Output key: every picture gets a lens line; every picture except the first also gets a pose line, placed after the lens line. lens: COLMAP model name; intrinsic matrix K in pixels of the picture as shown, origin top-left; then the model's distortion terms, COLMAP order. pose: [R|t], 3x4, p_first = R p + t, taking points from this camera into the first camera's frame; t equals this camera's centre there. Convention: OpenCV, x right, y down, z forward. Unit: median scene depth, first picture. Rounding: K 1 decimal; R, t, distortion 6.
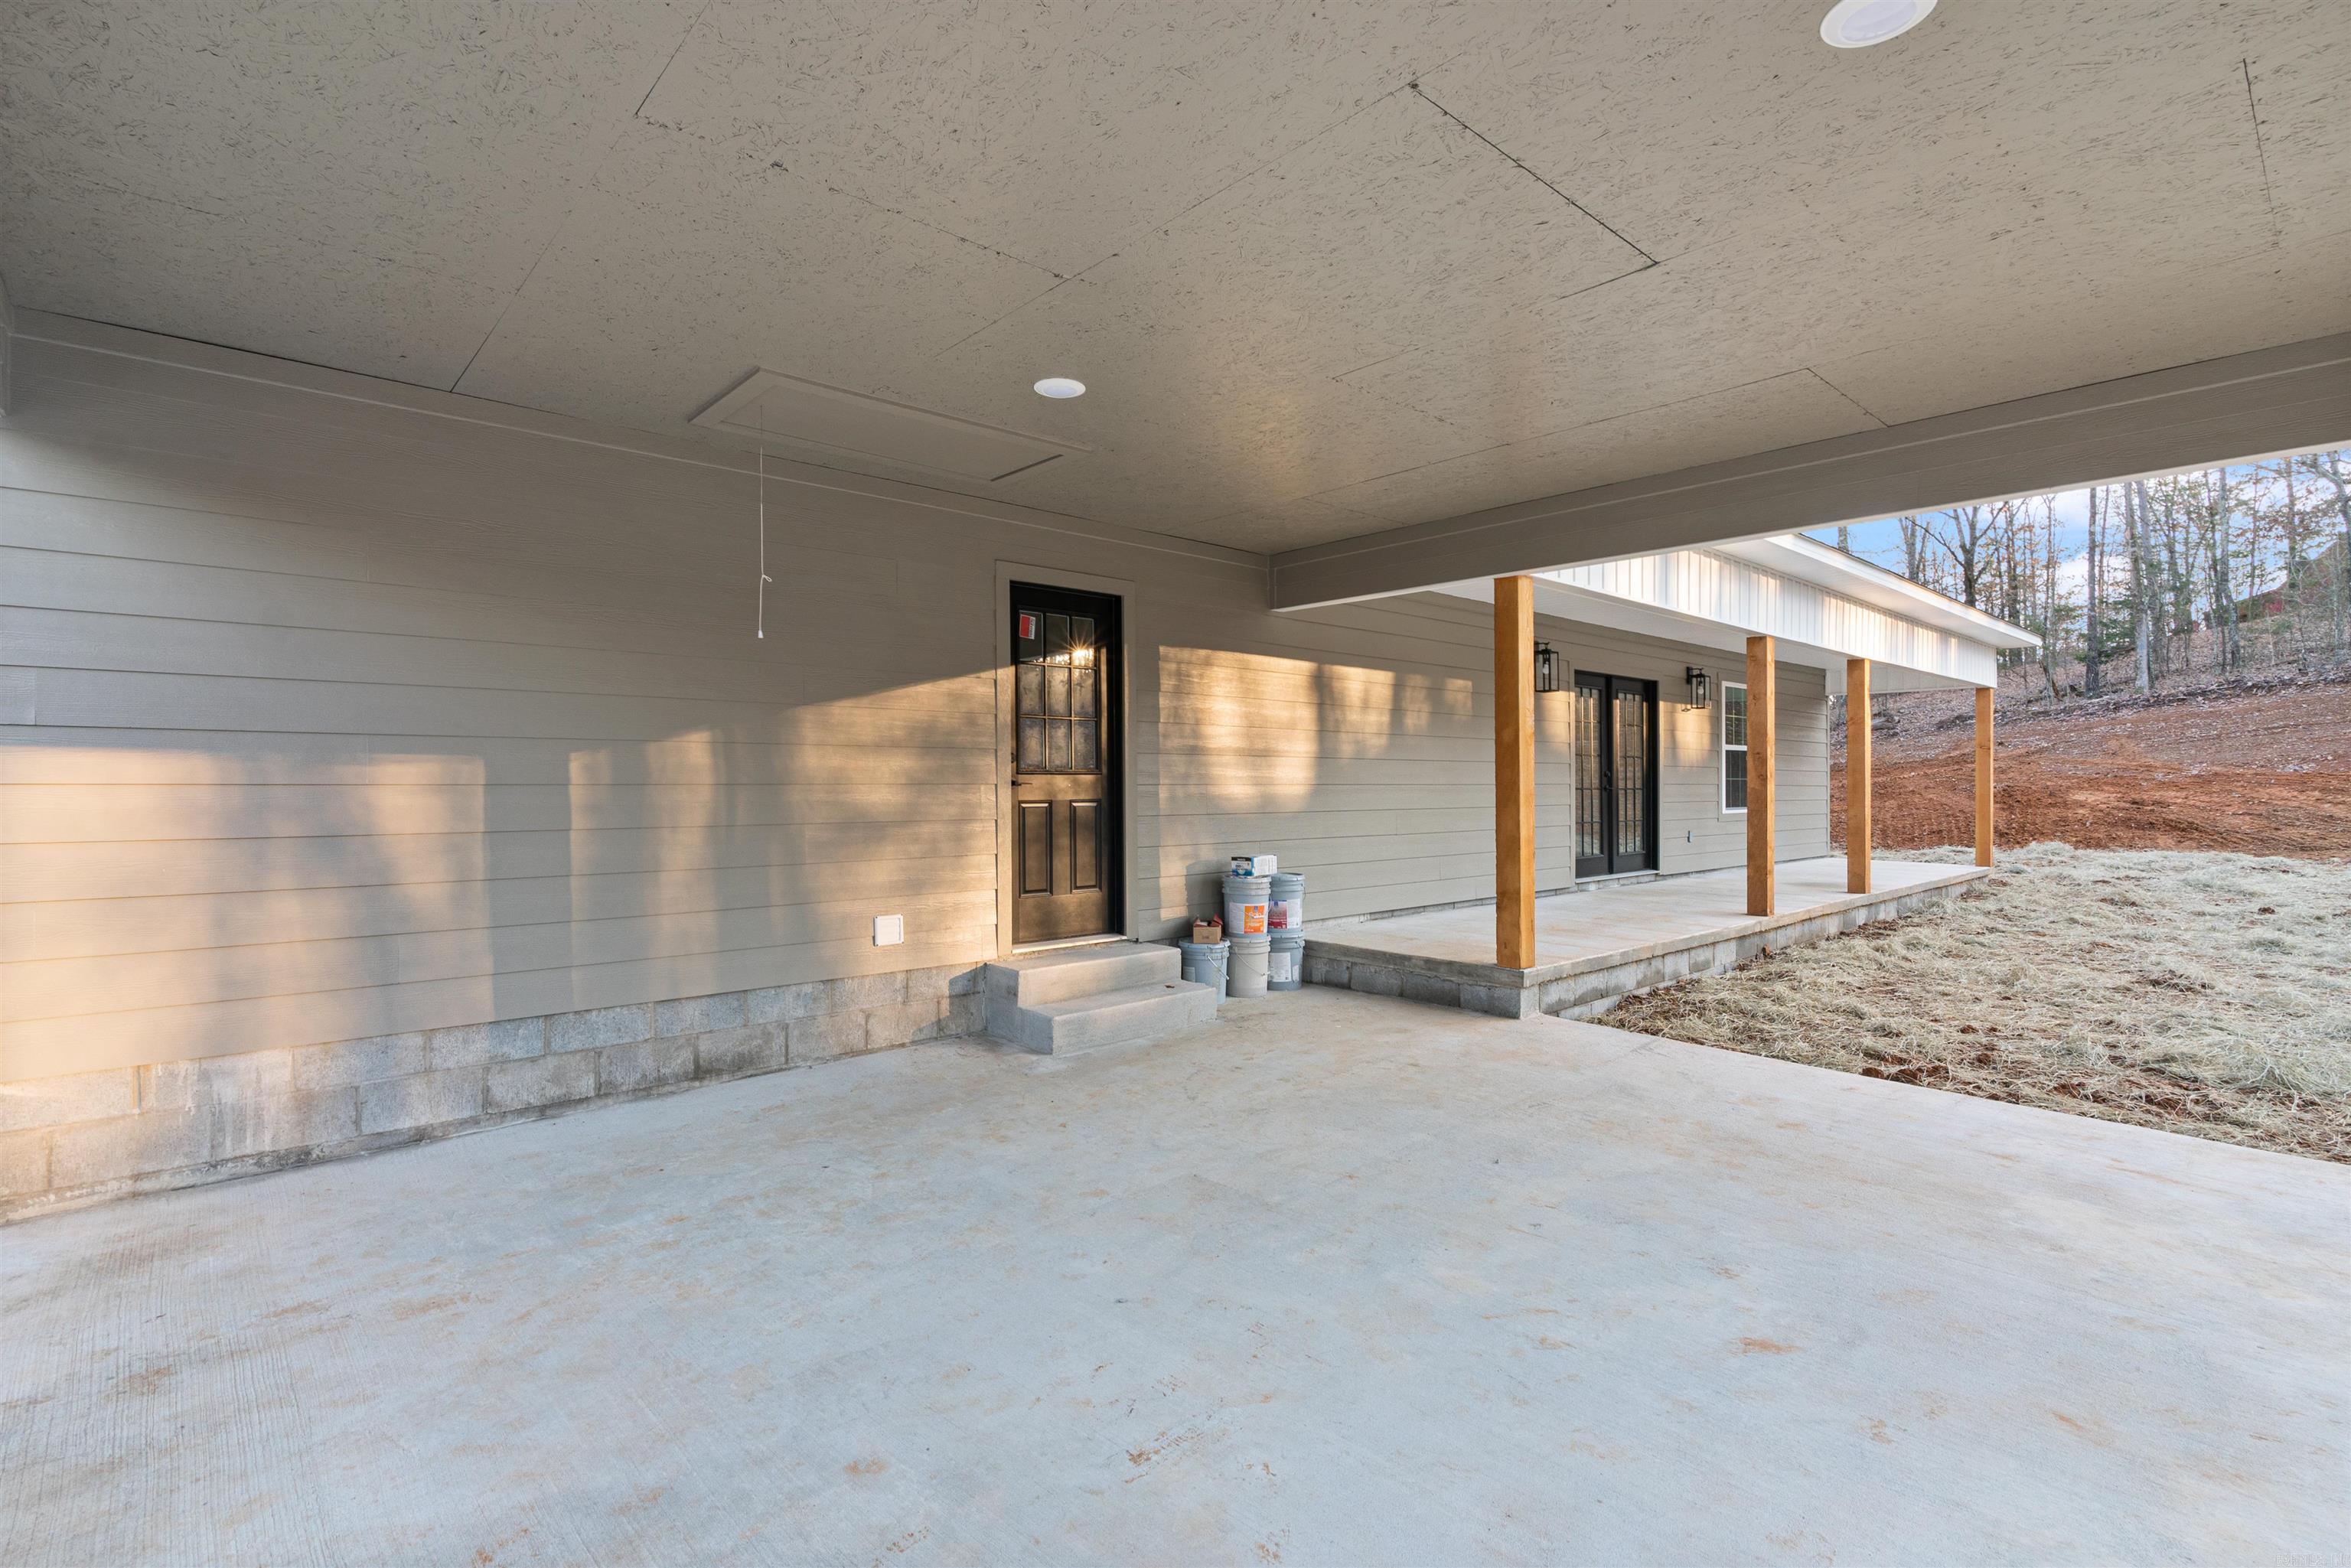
lens RADIAL K [[1089.9, 0, 1166.2], [0, 1089.9, 772.0], [0, 0, 1]] dist [-0.009010, 0.001673]
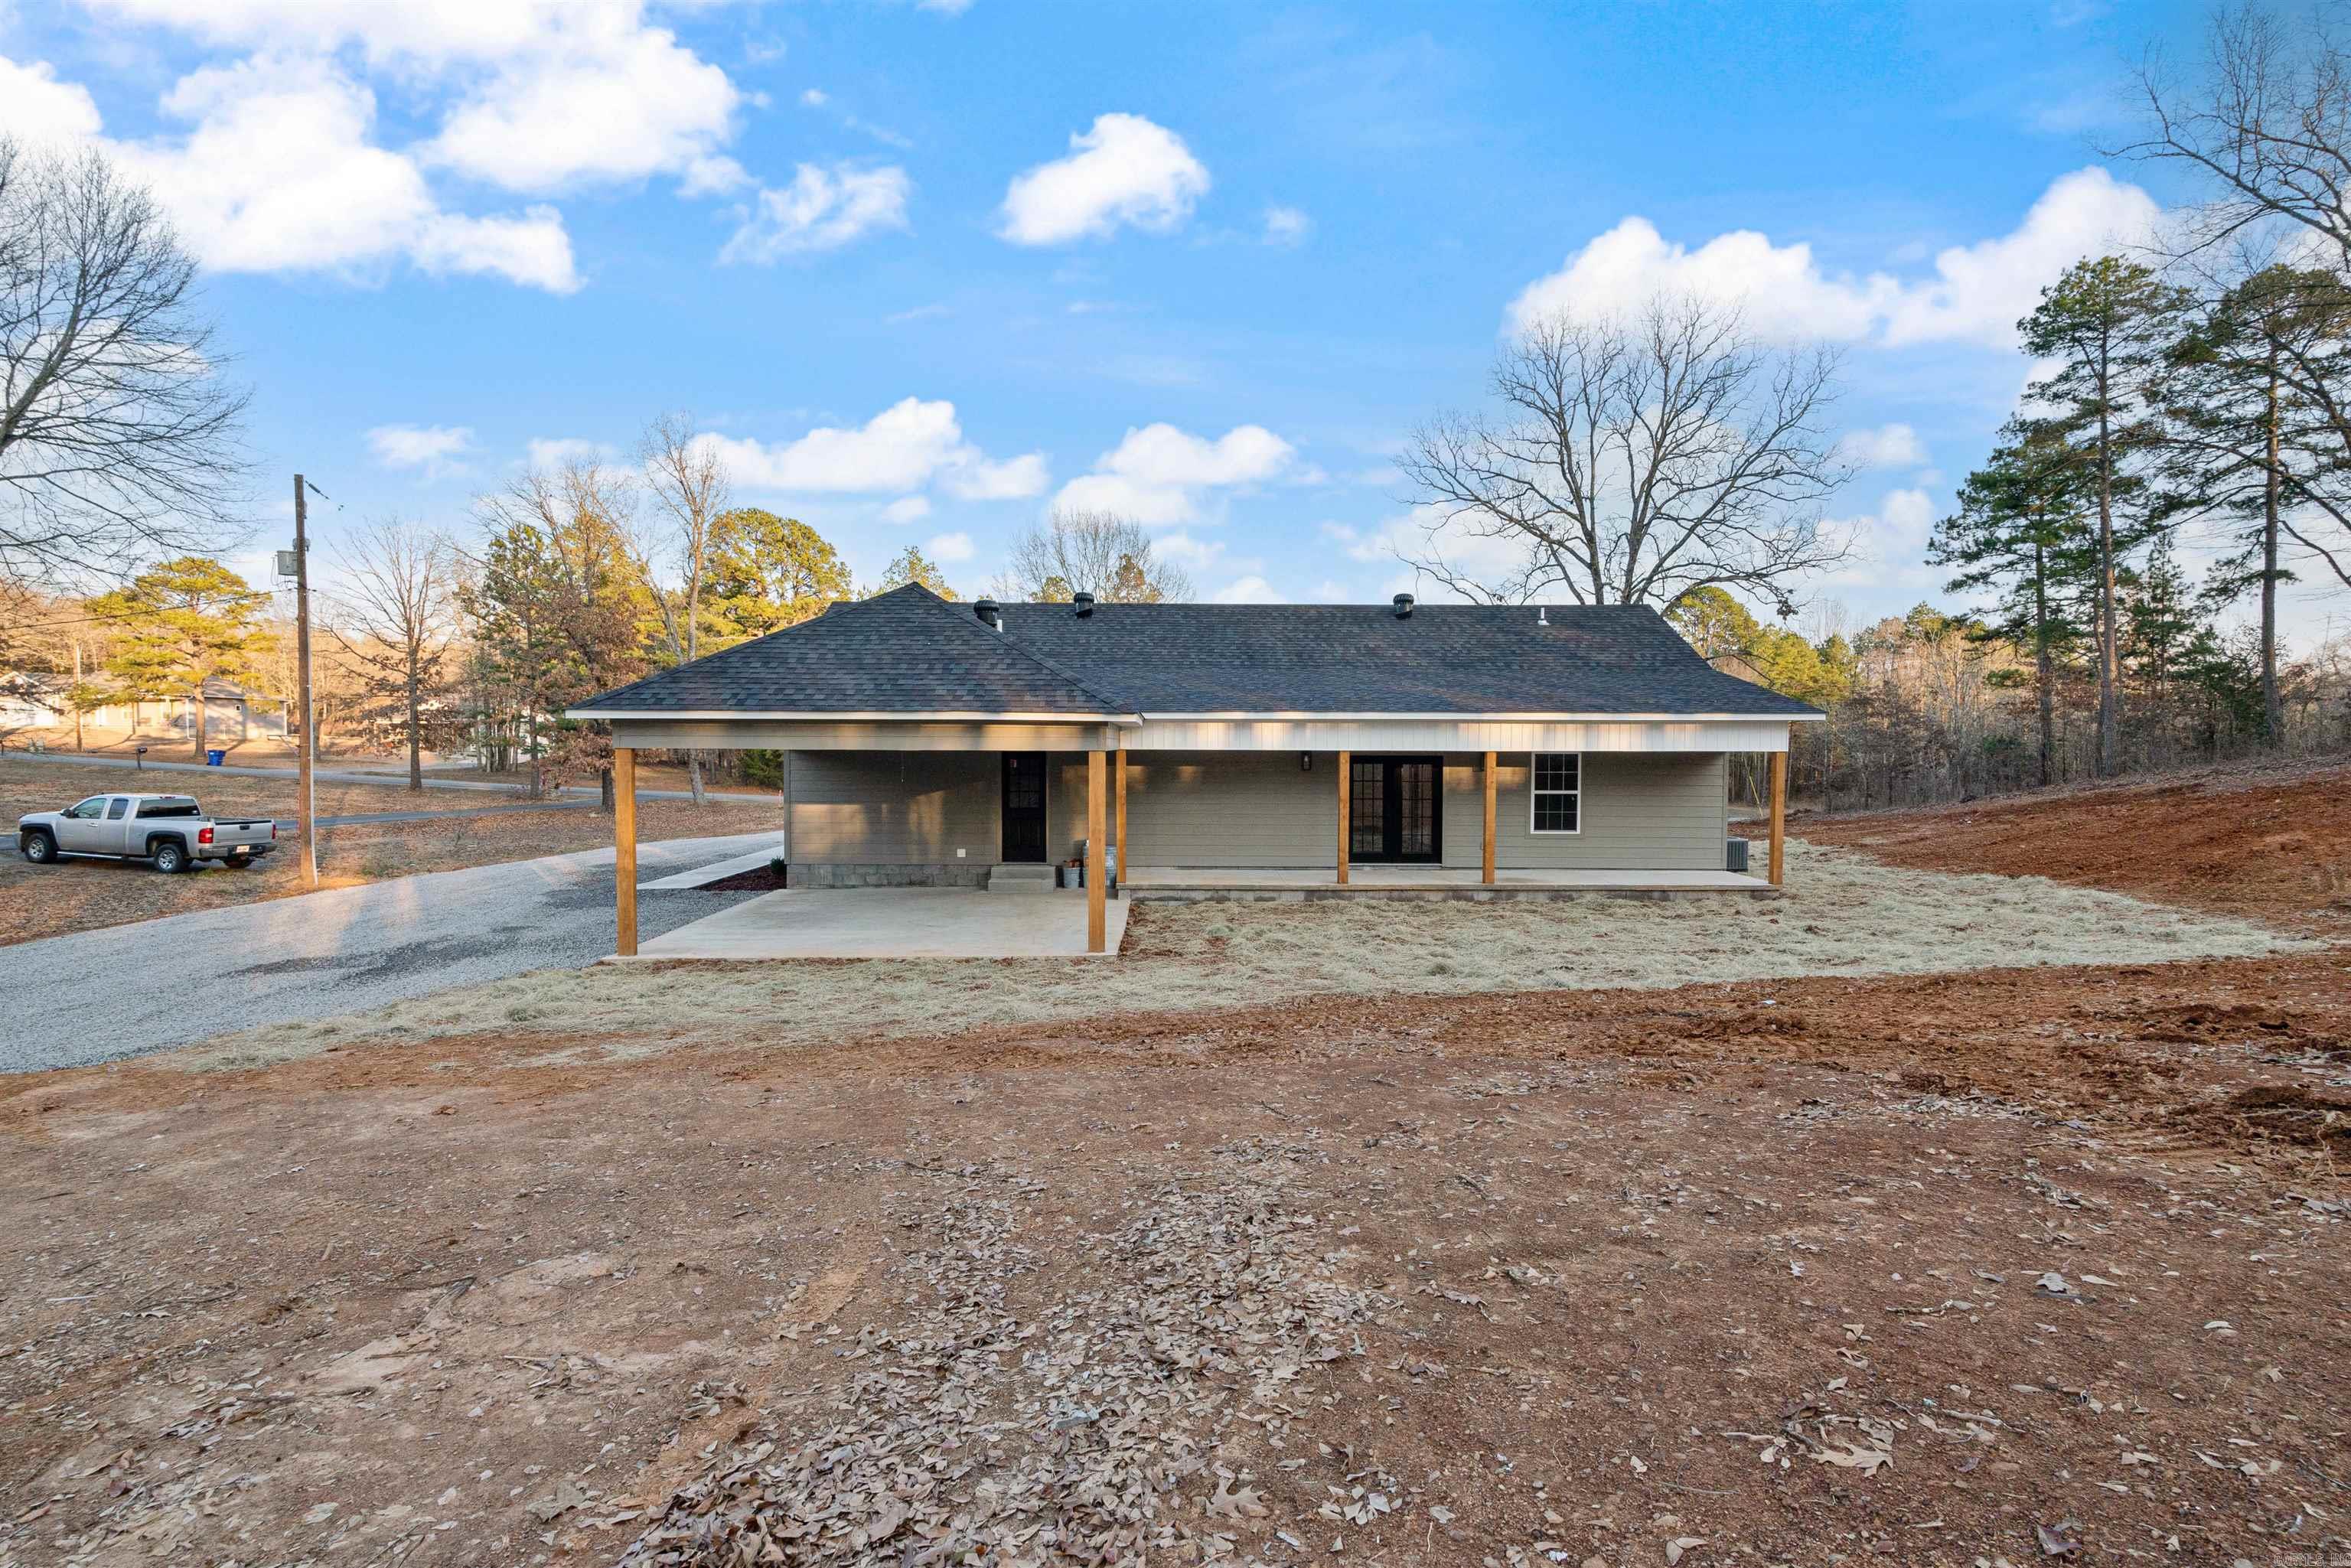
lens RADIAL K [[1089.9, 0, 1166.2], [0, 1089.9, 772.0], [0, 0, 1]] dist [-0.009010, 0.001673]
pose [[0.749728, 0.020473, -0.661430, 1.279006], [0.003440, 0.999387, 0.034833, -0.119429], [0.661737, -0.028390, 0.749198, -0.604415]]
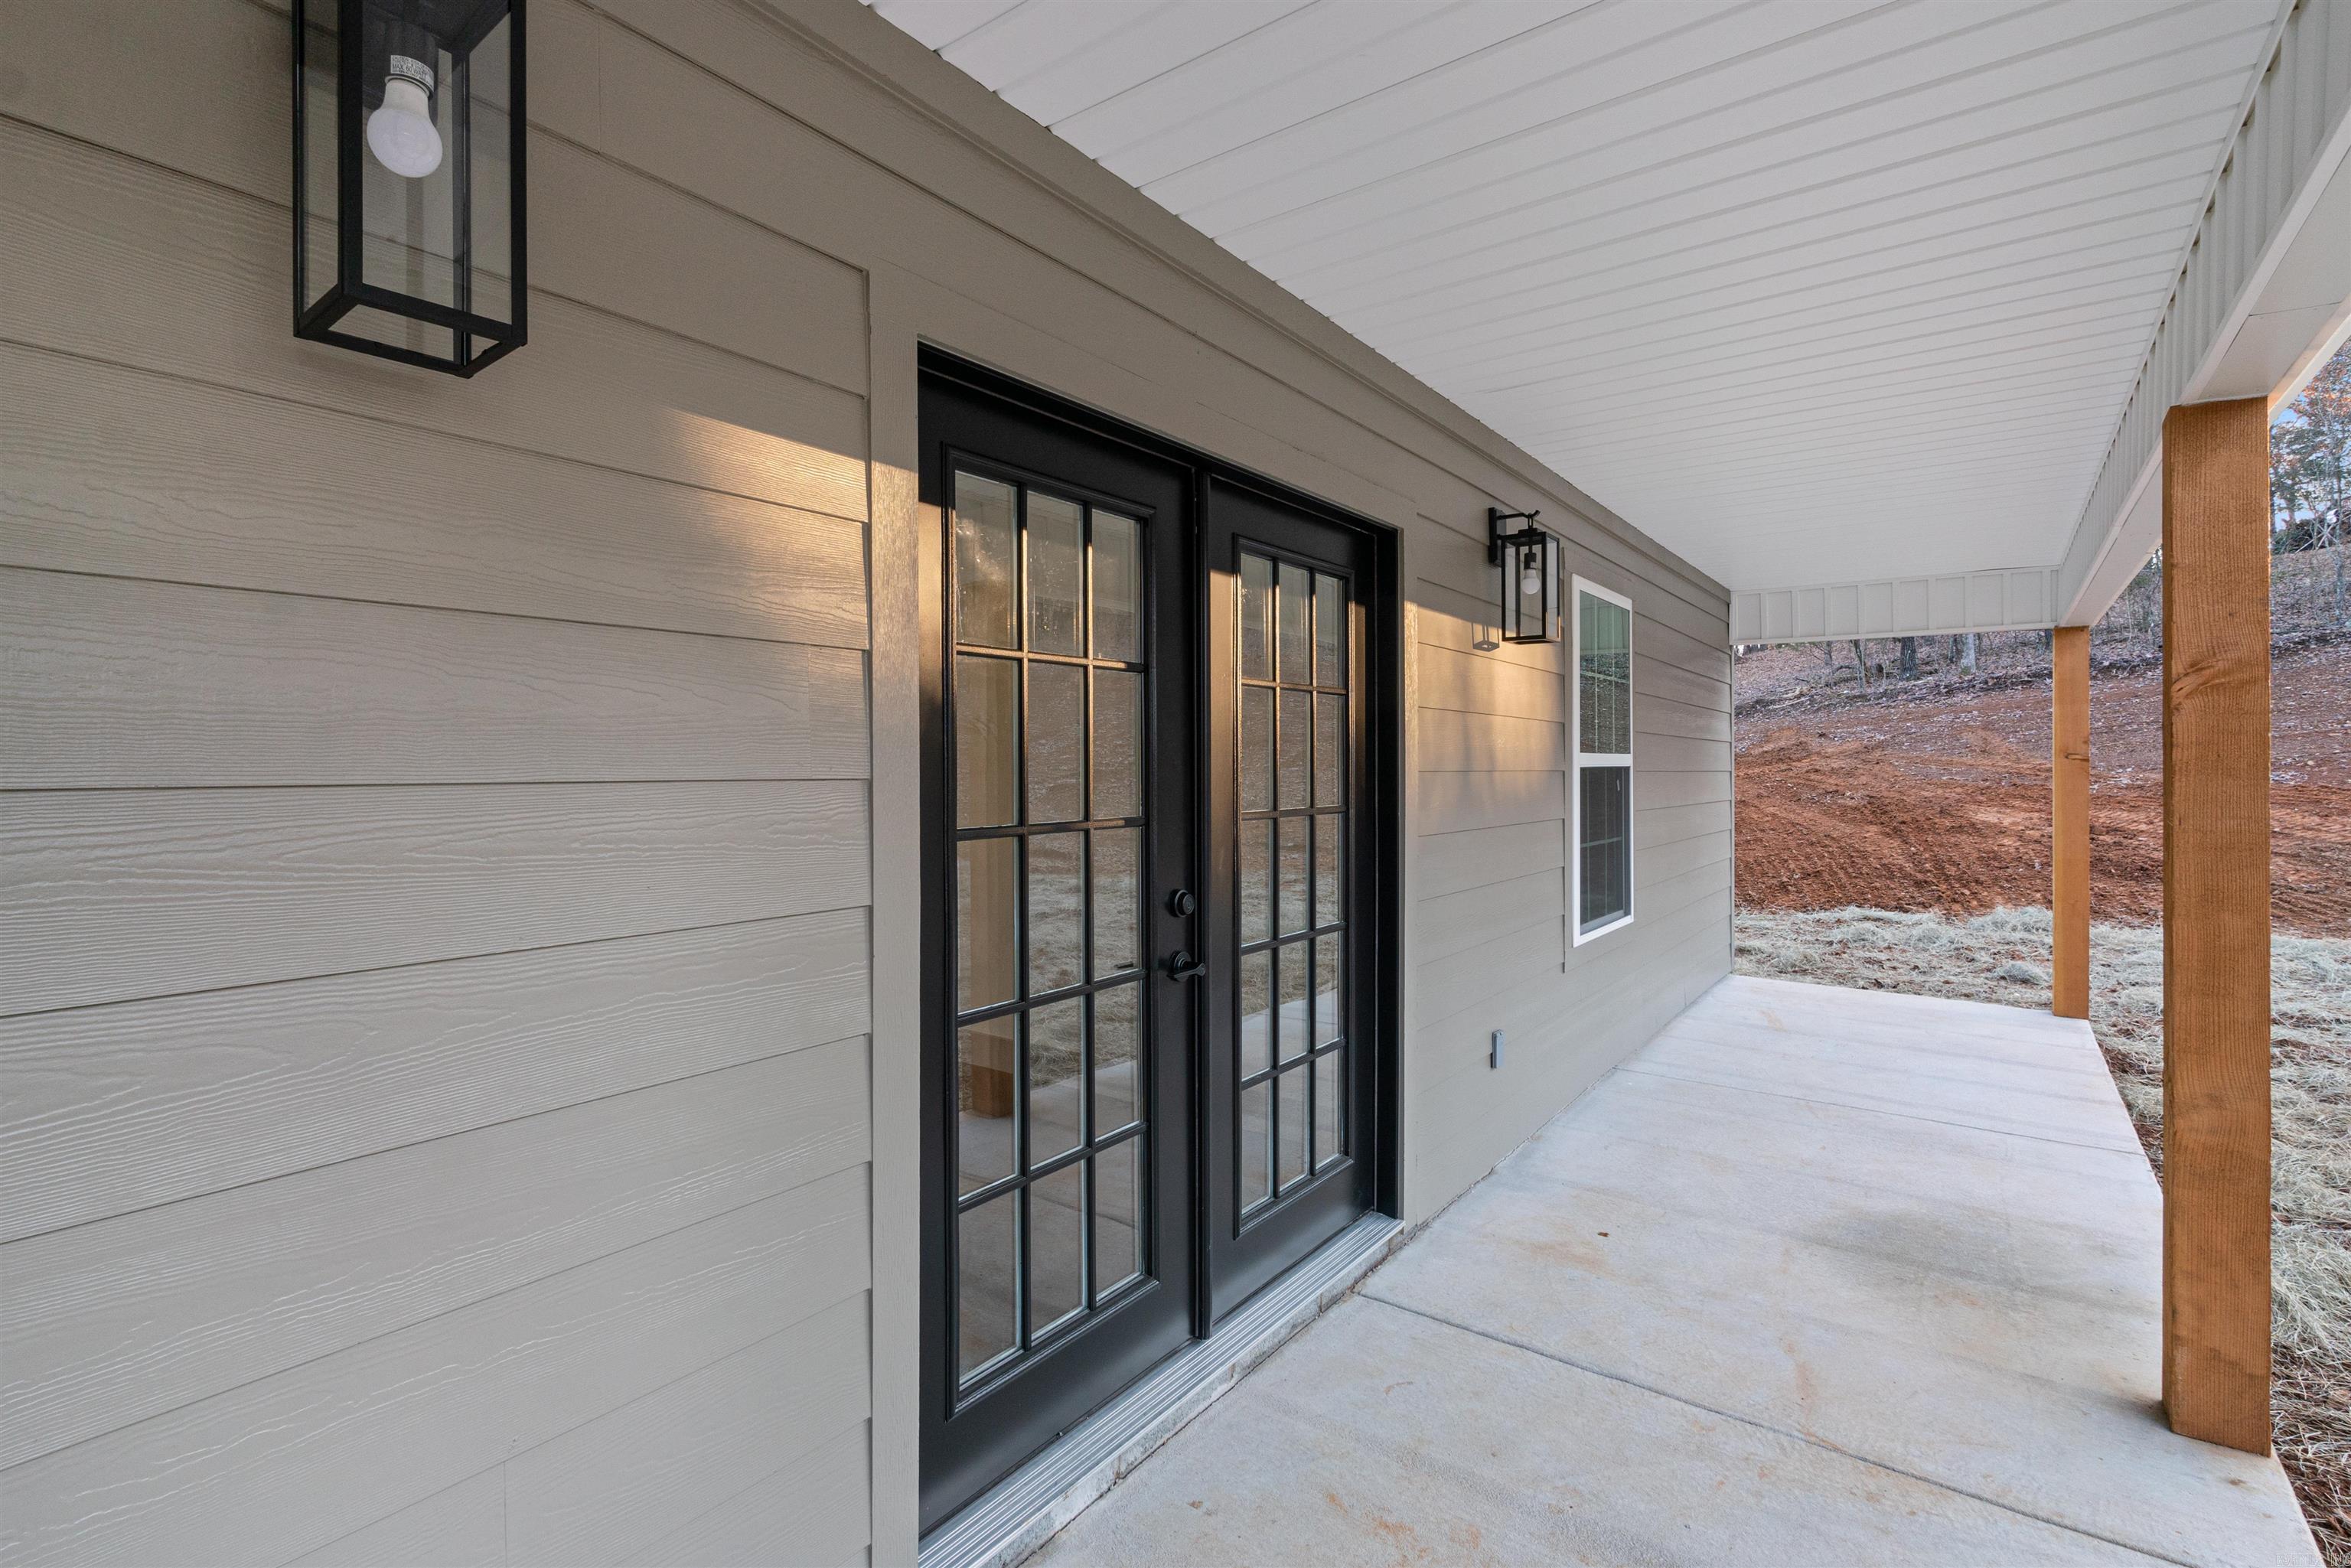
lens RADIAL K [[1089.9, 0, 1166.2], [0, 1089.9, 772.0], [0, 0, 1]] dist [-0.009010, 0.001673]
pose [[0.980131, -0.004432, 0.198301, 0.339017], [0.001658, 0.999898, 0.014152, -0.026578], [-0.198343, -0.013542, 0.980039, 0.740640]]
